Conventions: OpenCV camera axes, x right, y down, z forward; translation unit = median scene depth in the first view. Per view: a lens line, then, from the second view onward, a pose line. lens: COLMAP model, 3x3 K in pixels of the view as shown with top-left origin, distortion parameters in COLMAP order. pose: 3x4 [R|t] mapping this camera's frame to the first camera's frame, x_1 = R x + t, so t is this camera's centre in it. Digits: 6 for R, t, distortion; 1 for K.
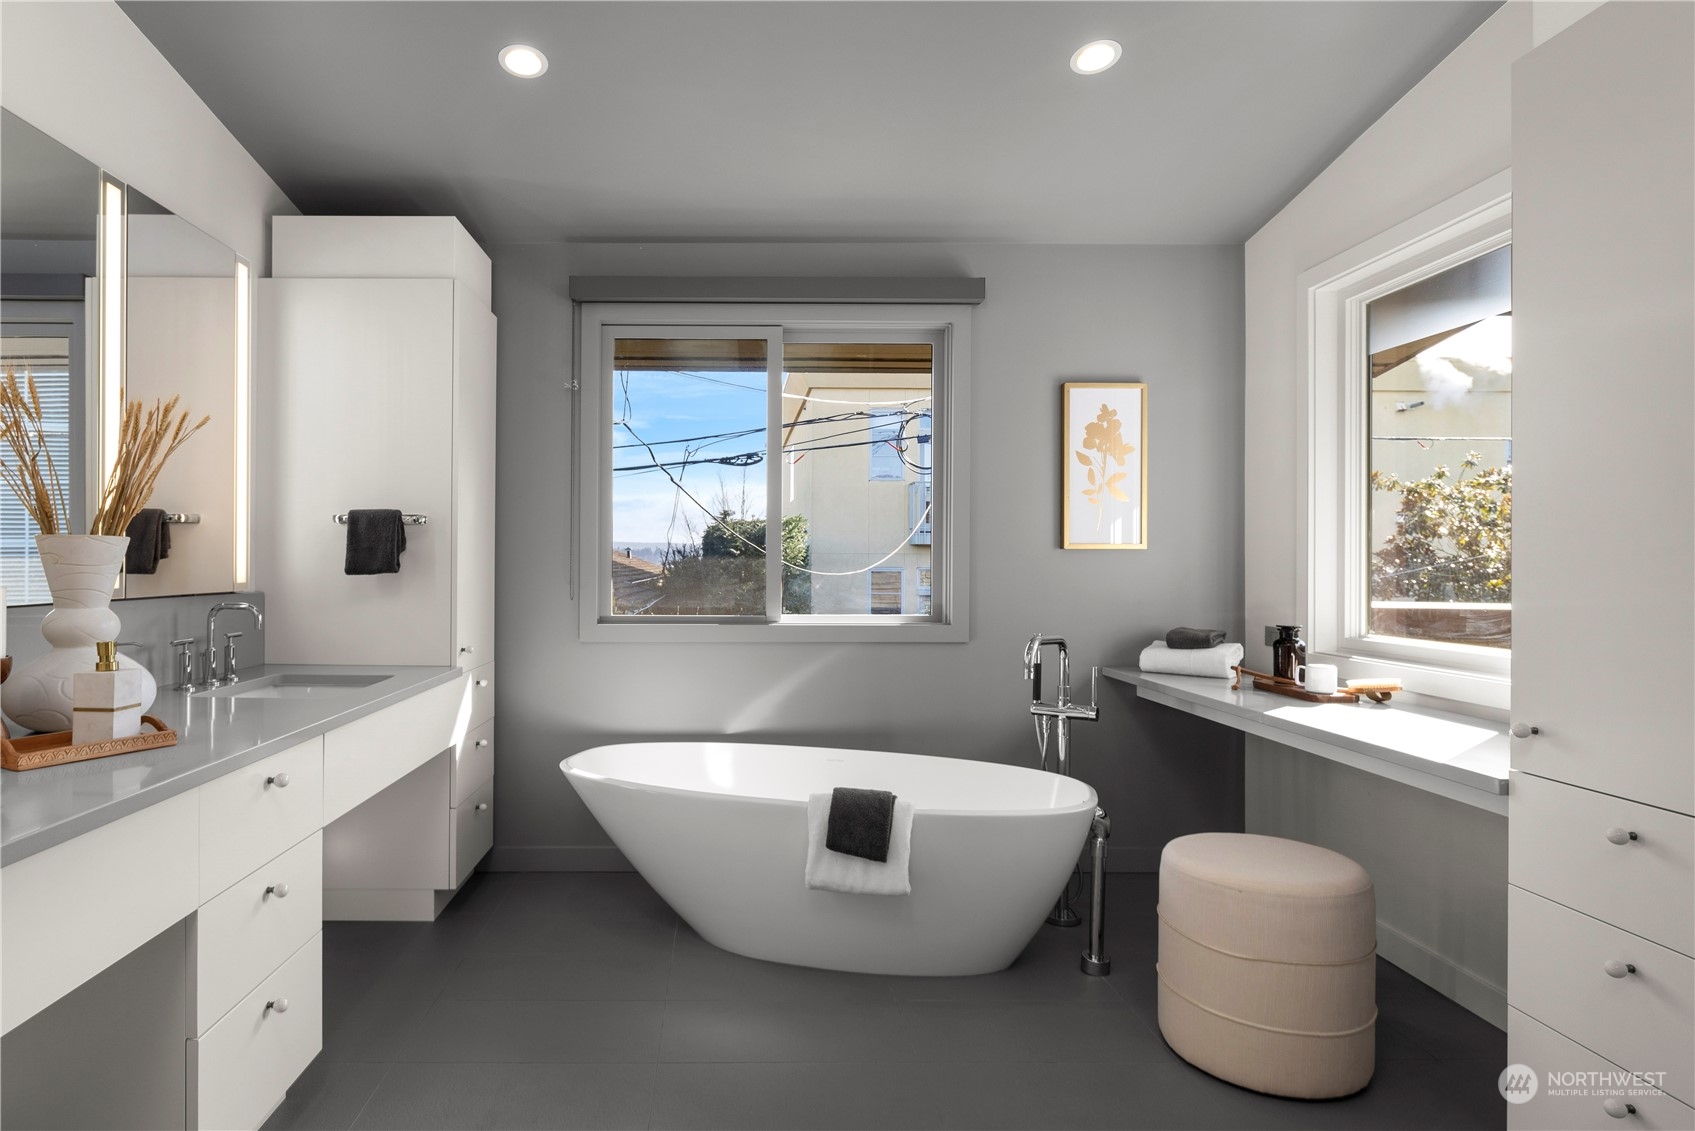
lens RADIAL K [[884.0, 0, 847.5], [0, 884.0, 565.5], [0, 0, 1]] dist [-0.000433, 0.000112]
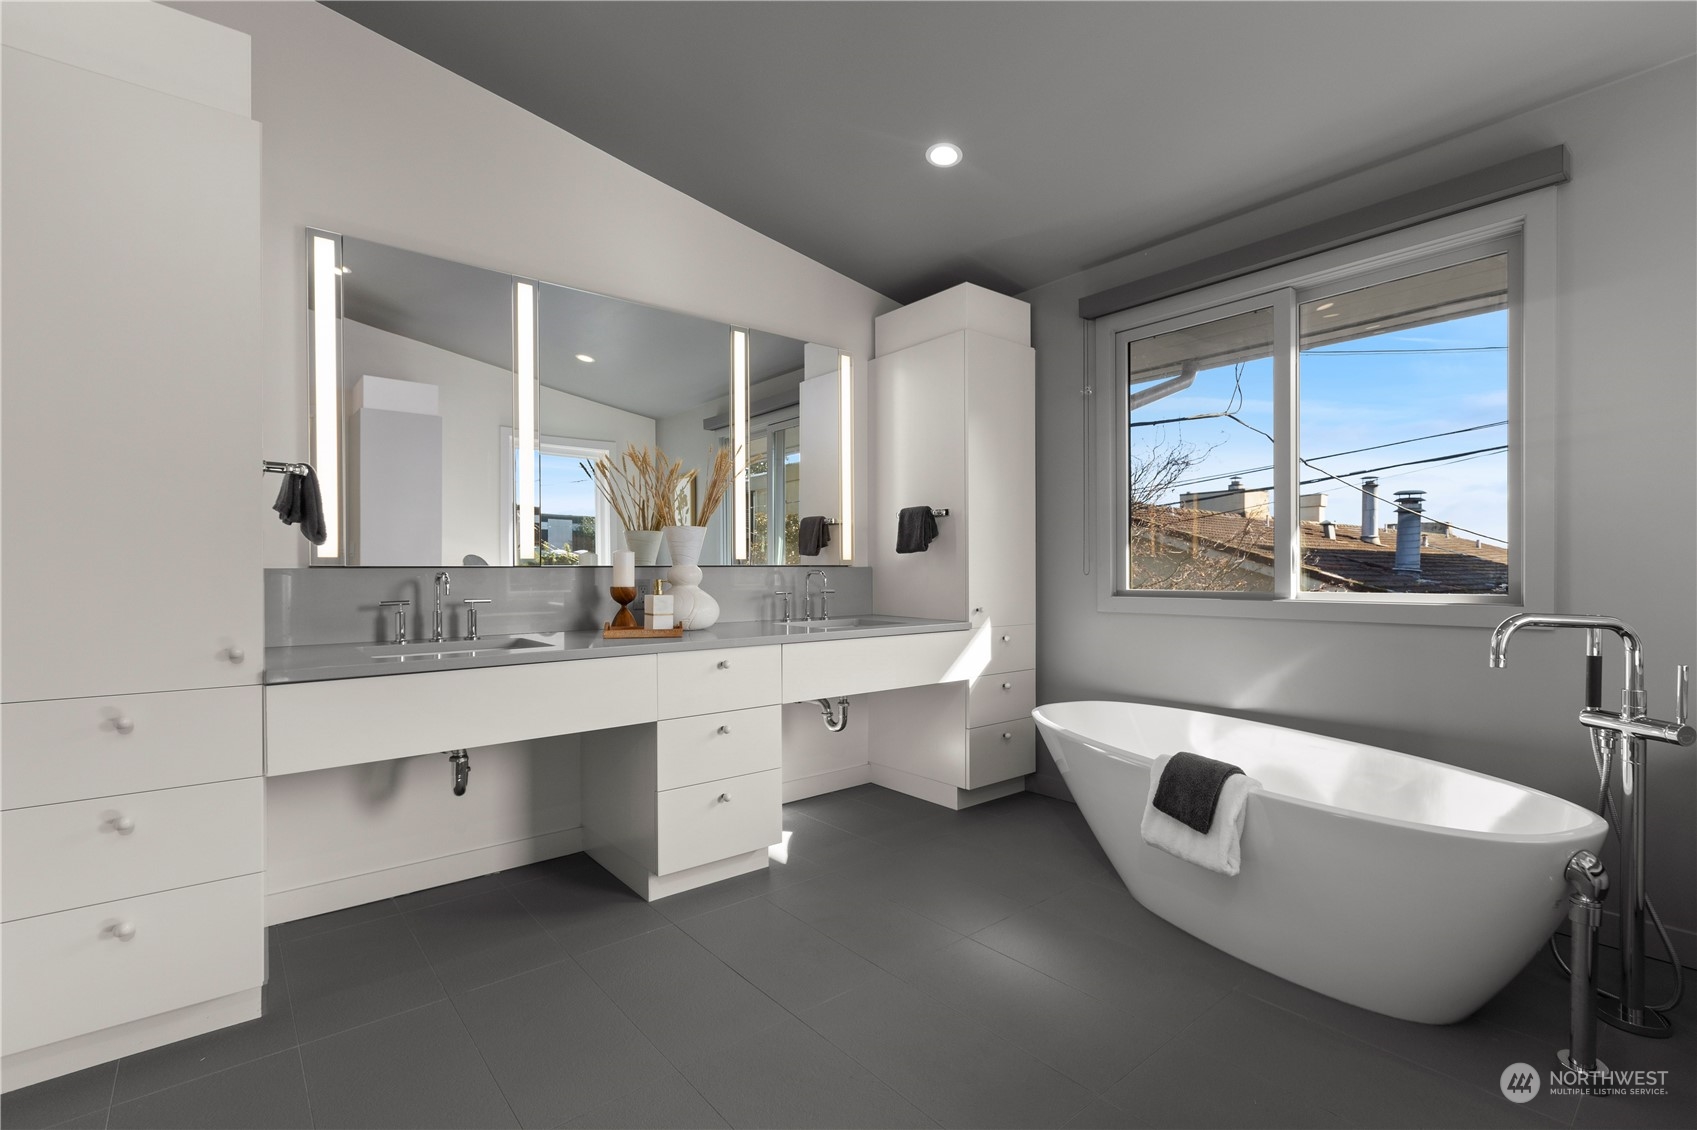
lens RADIAL K [[776.7, 0, 842.3], [0, 776.7, 570.9], [0, 0, 1]] dist [-0.001028, -0.000110]
pose [[0.620422, -0.006741, -0.784239, 0.351968], [0.011924, 0.999929, 0.000838, 0.034420], [0.784177, -0.009871, 0.620458, 0.130321]]
